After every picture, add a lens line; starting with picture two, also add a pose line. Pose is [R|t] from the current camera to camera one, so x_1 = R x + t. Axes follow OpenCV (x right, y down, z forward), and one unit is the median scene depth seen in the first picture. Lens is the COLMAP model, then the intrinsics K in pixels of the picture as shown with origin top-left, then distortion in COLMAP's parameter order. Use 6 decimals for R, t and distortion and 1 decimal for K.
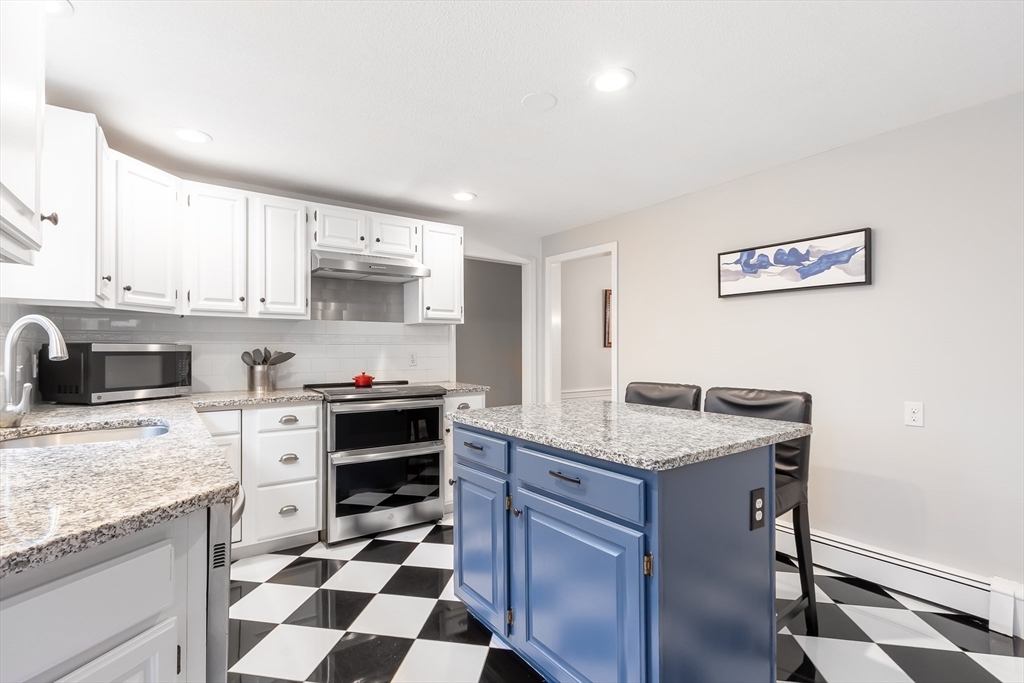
lens RADIAL K [[472.3, 0, 486.6], [0, 472.3, 341.7], [0, 0, 1]] dist [0.001541, 0.000072]
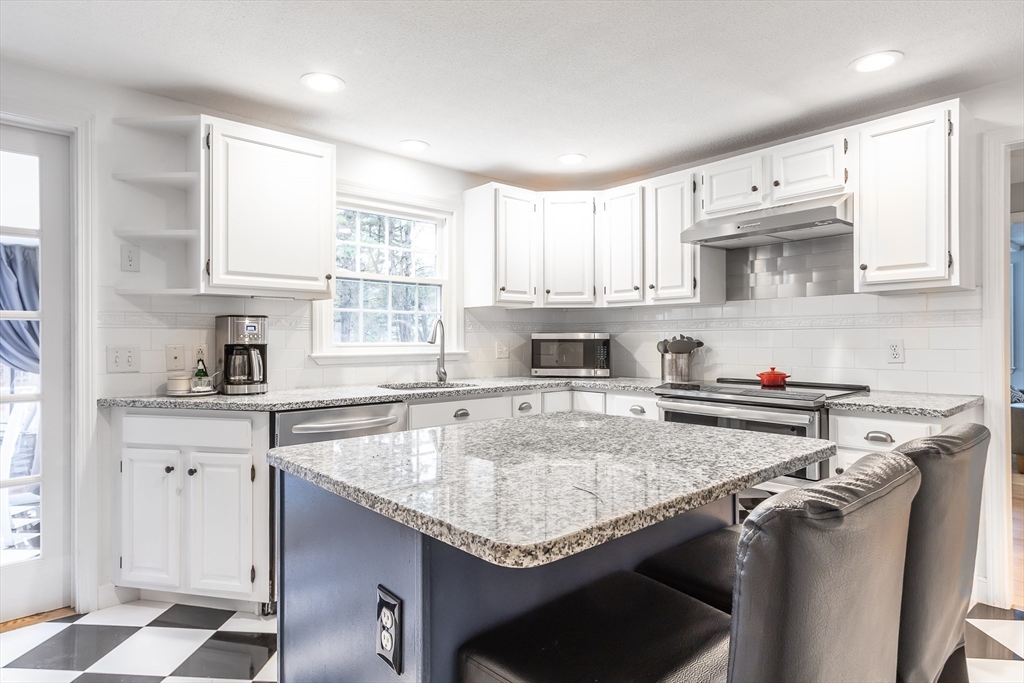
lens RADIAL K [[561.3, 0, 512.0], [0, 561.3, 341.5], [0, 0, 1]] dist [-0.001251, -0.000468]
pose [[0.131407, 0.006914, -0.991304, 0.612791], [0.022333, 0.999701, 0.009933, 0.007044], [0.991077, -0.023444, 0.131213, 0.530680]]
